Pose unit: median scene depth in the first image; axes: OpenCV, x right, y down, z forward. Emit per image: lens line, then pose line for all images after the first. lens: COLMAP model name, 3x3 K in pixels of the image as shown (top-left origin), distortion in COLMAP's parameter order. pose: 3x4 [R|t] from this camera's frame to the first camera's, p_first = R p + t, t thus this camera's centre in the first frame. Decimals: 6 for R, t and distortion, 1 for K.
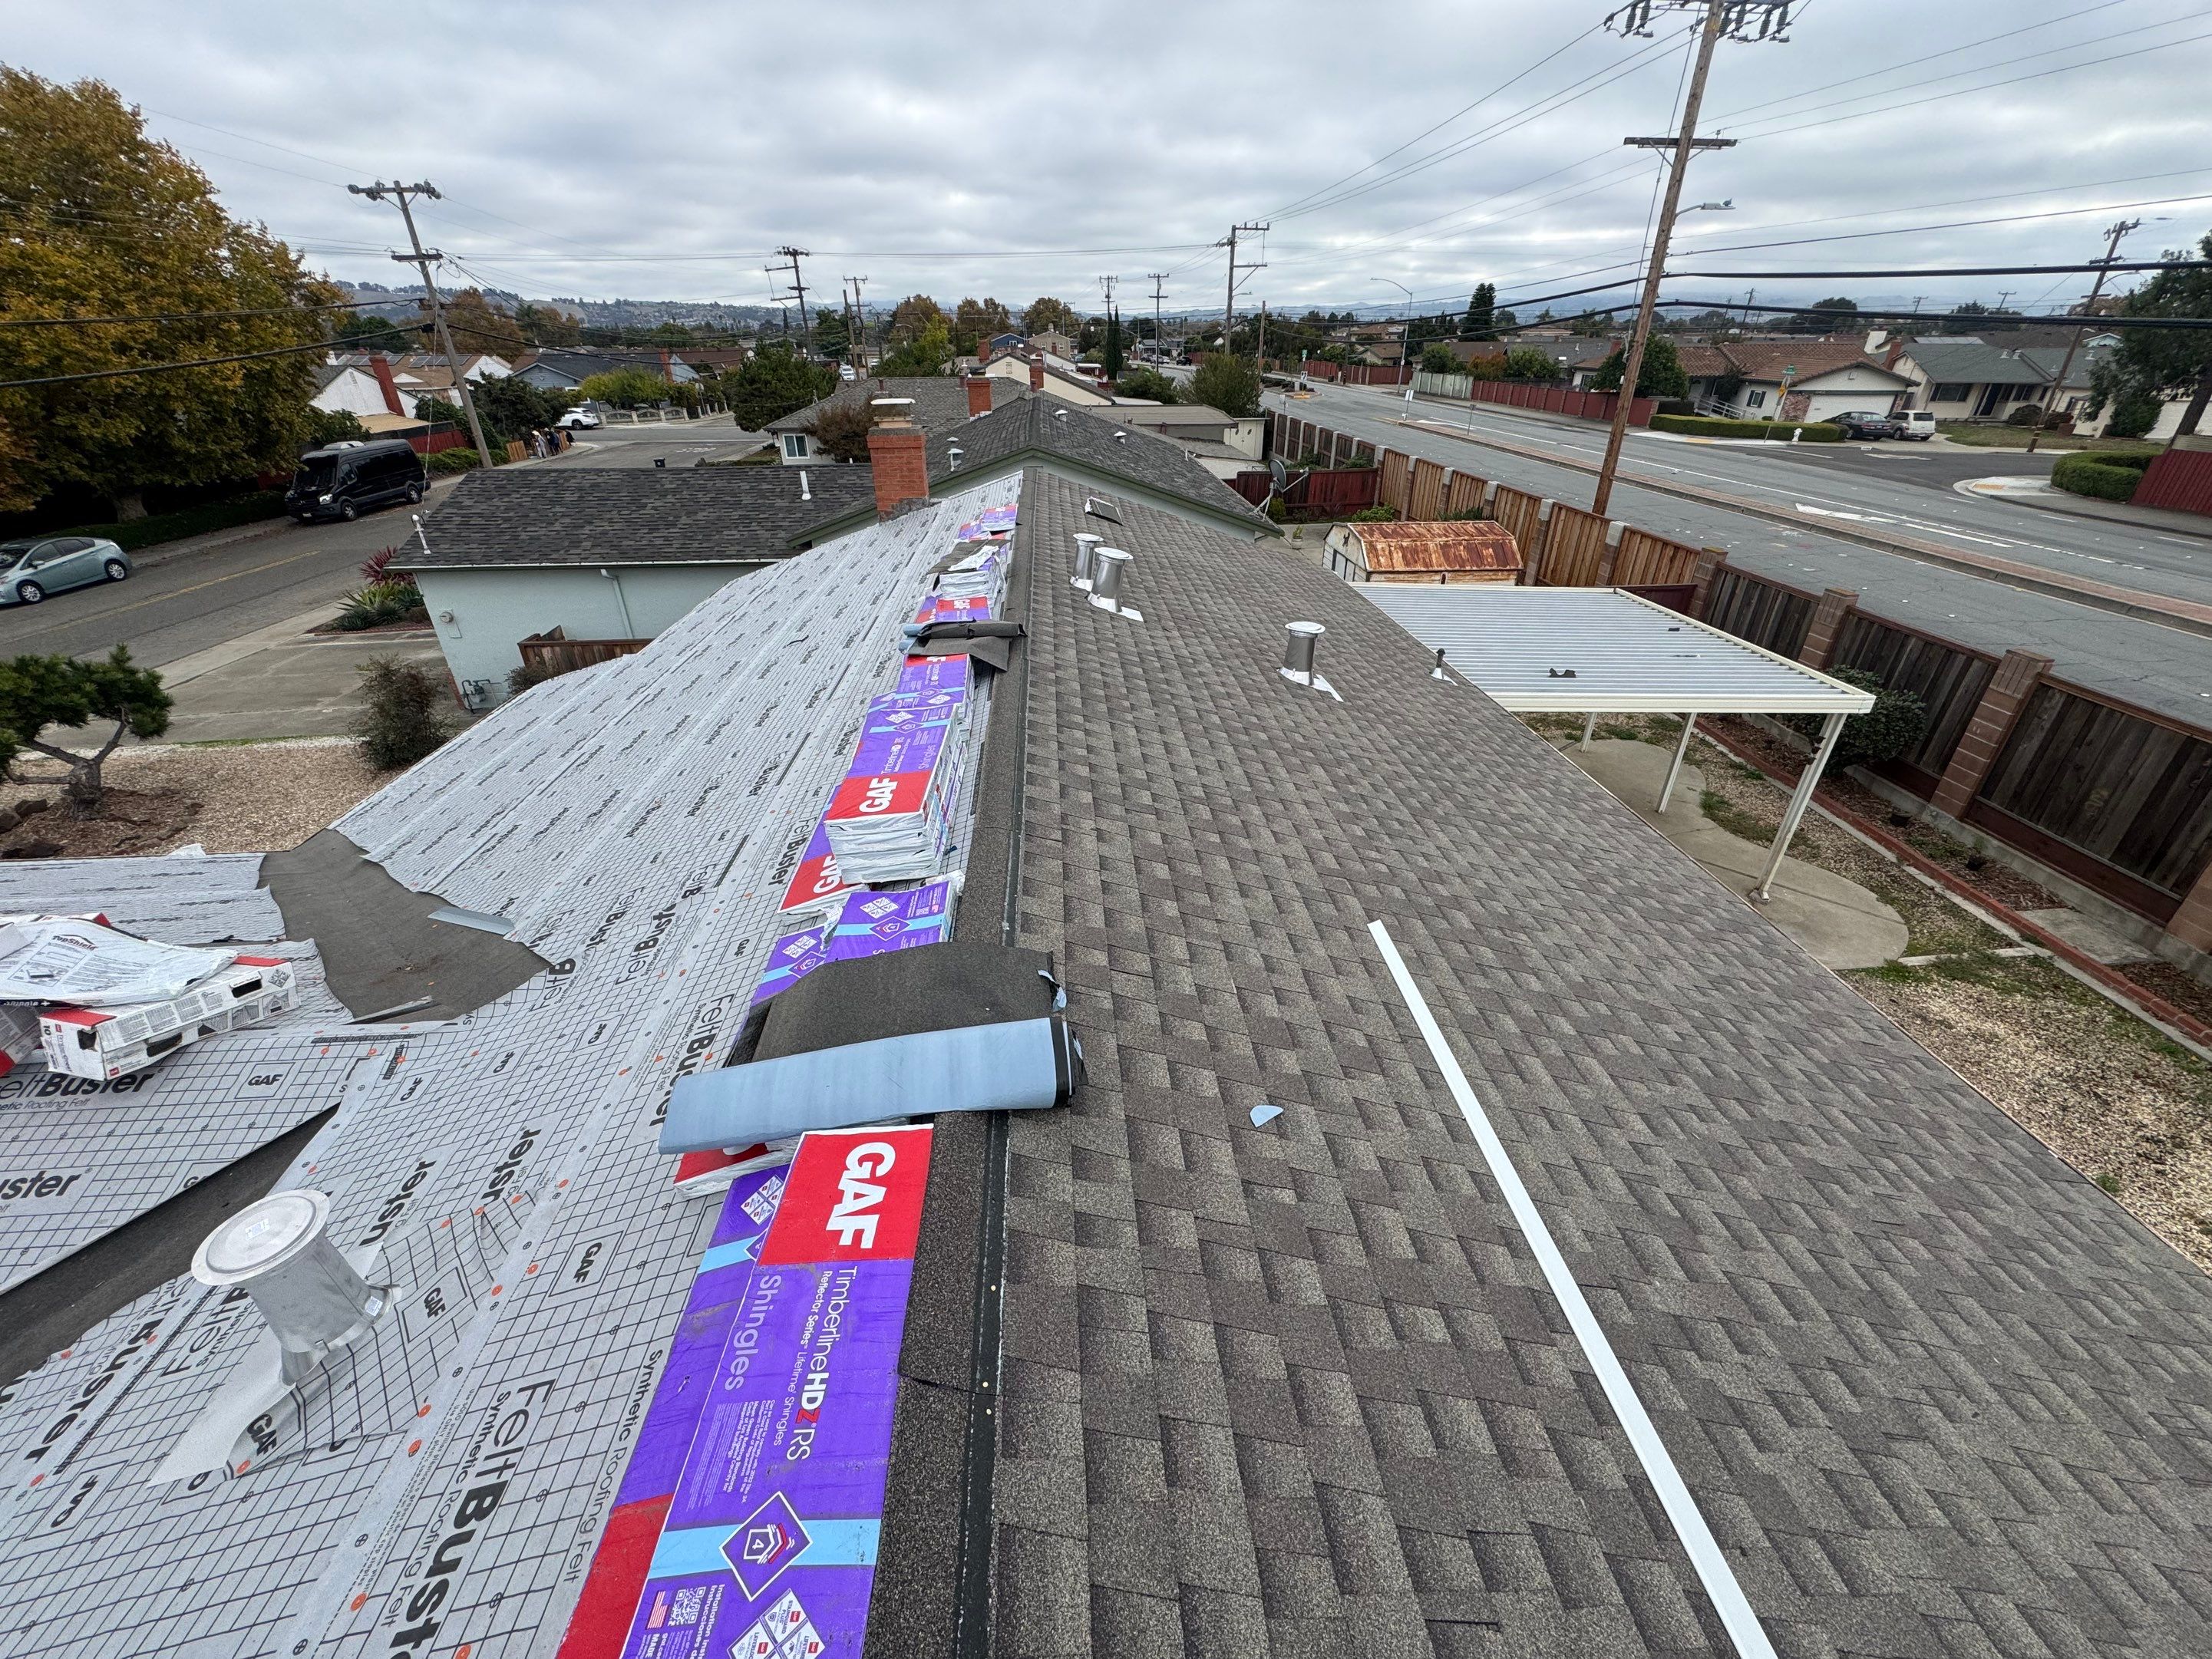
lens RADIAL K [[875.1, 0, 1104.4], [0, 875.1, 834.3], [0, 0, 1]] dist [-0.002329, 0.000034]
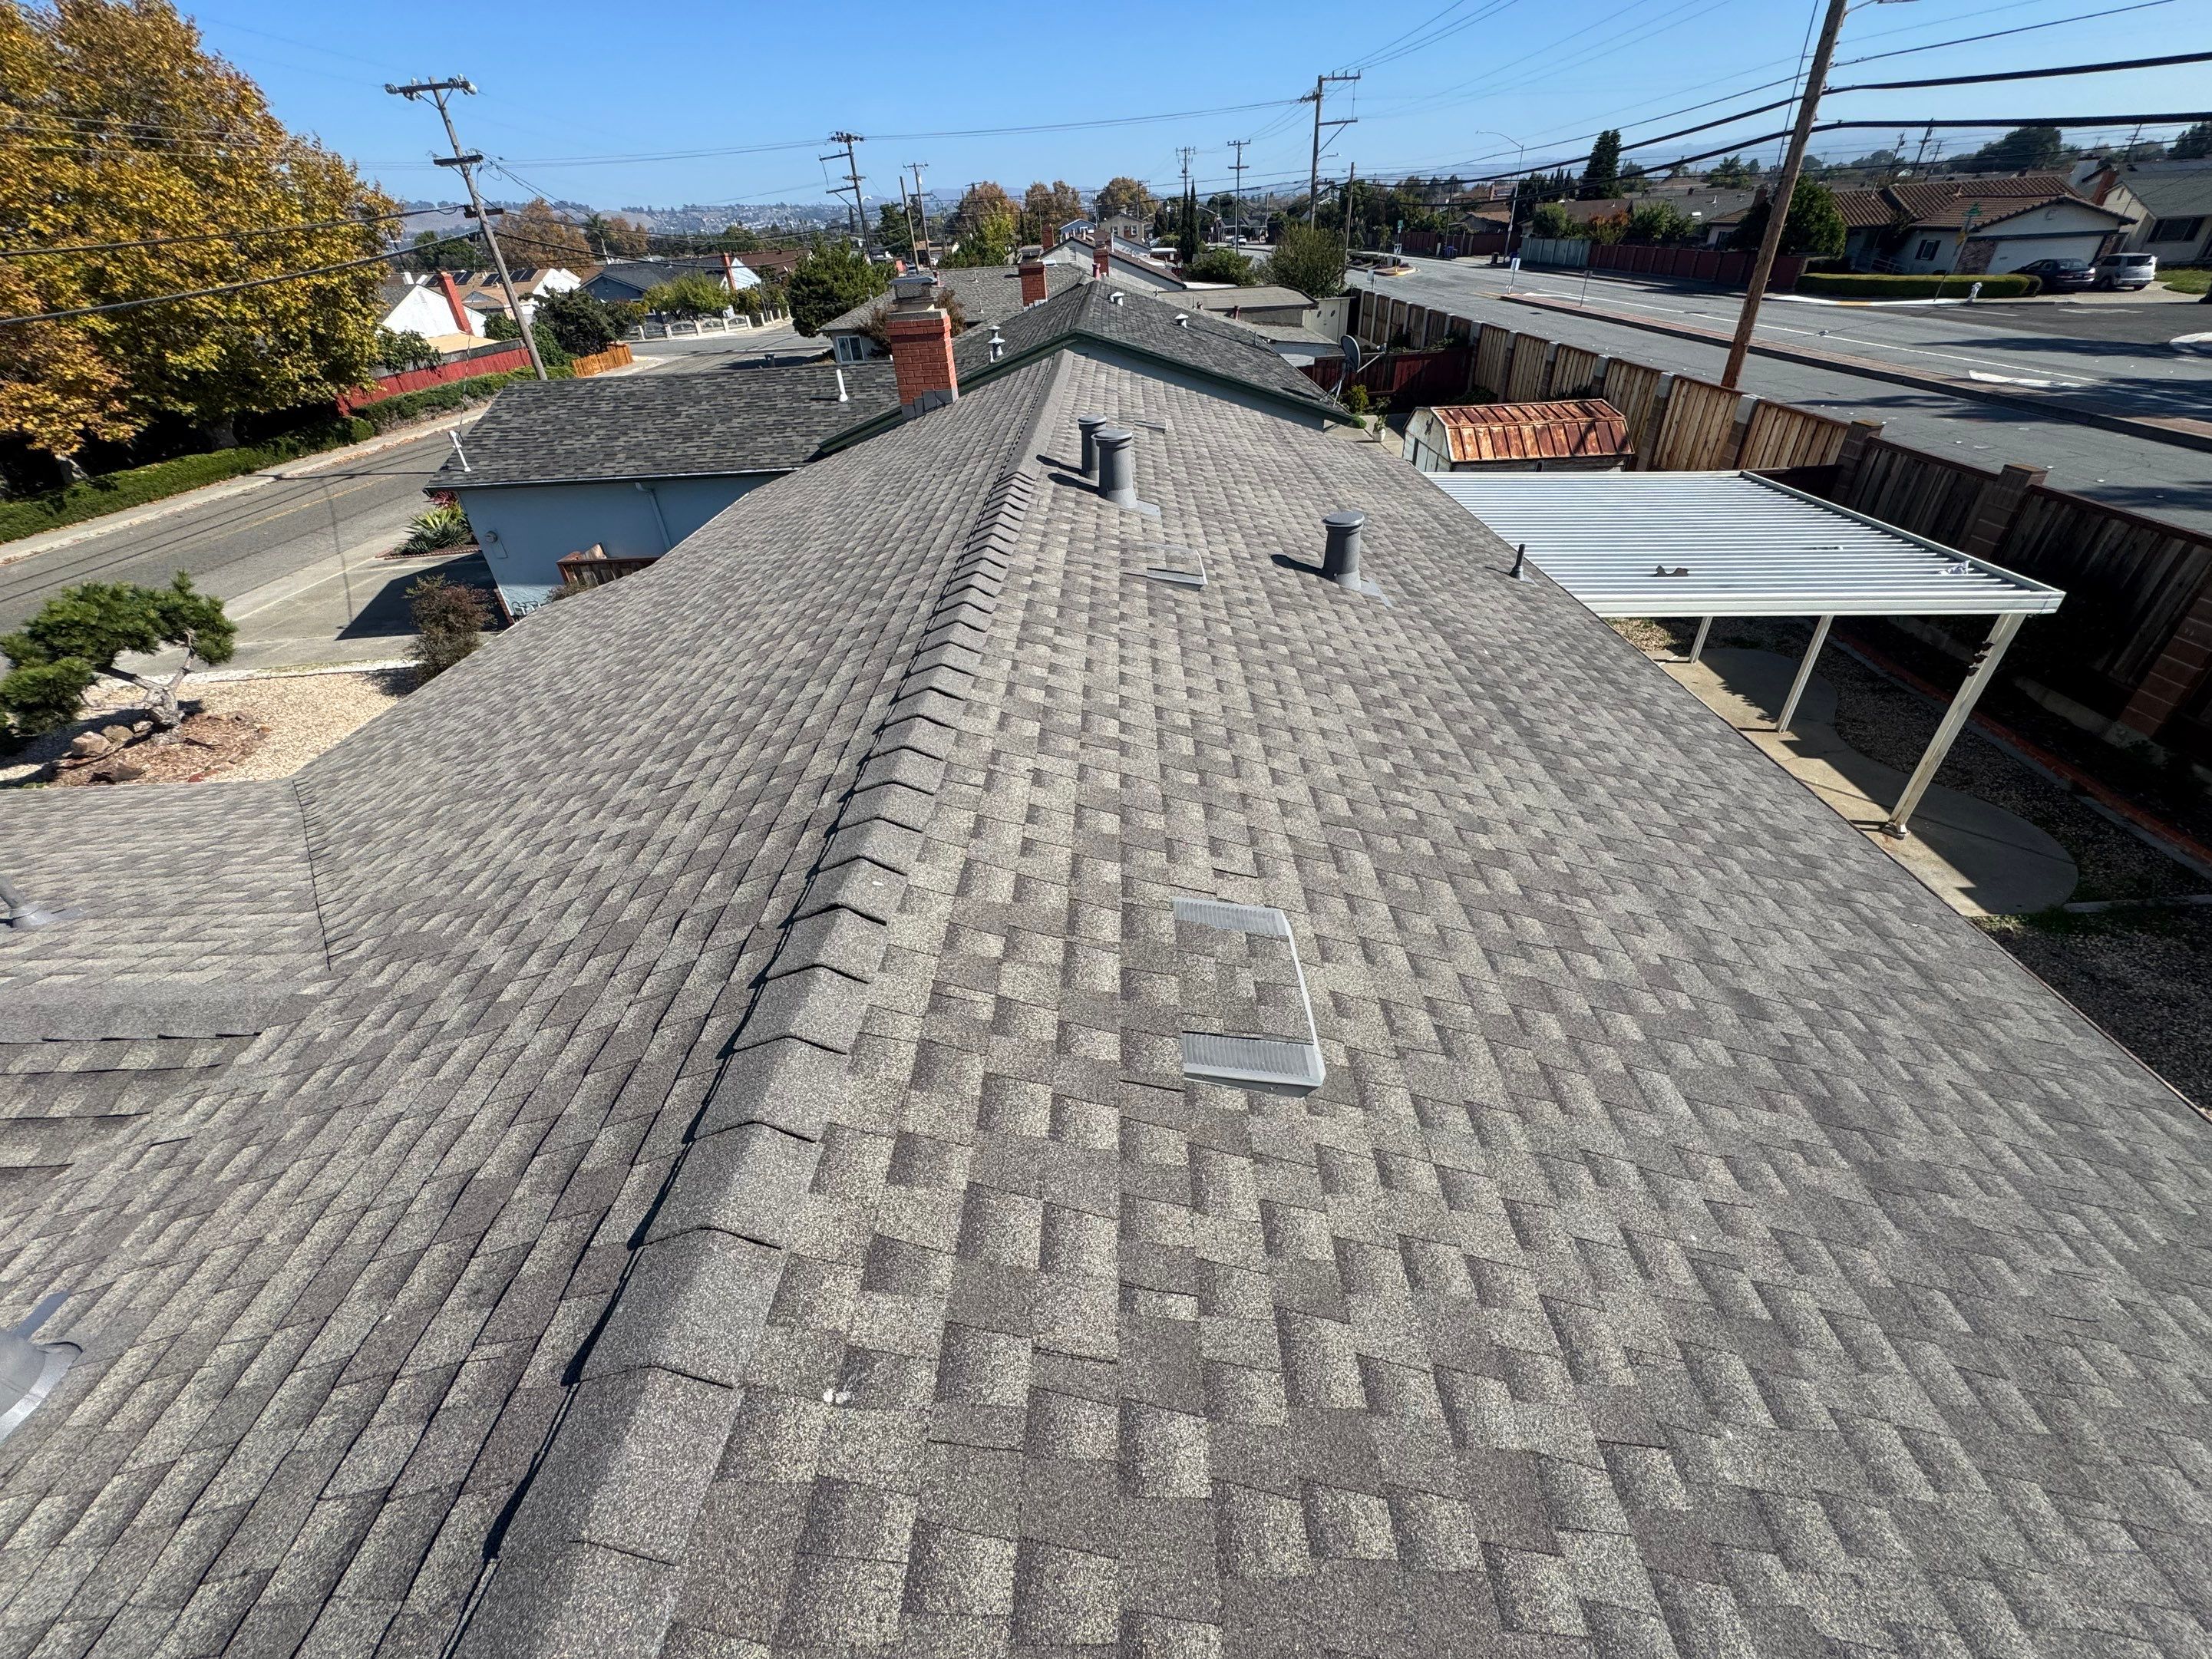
lens RADIAL K [[879.6, 0, 1104.6], [0, 879.6, 829.4], [0, 0, 1]] dist [-0.003492, 0.000184]
pose [[0.996225, 0.006120, -0.086589, 0.091658], [0.001499, 0.996149, 0.087664, -0.016106], [0.086792, -0.087463, 0.992380, 0.144081]]
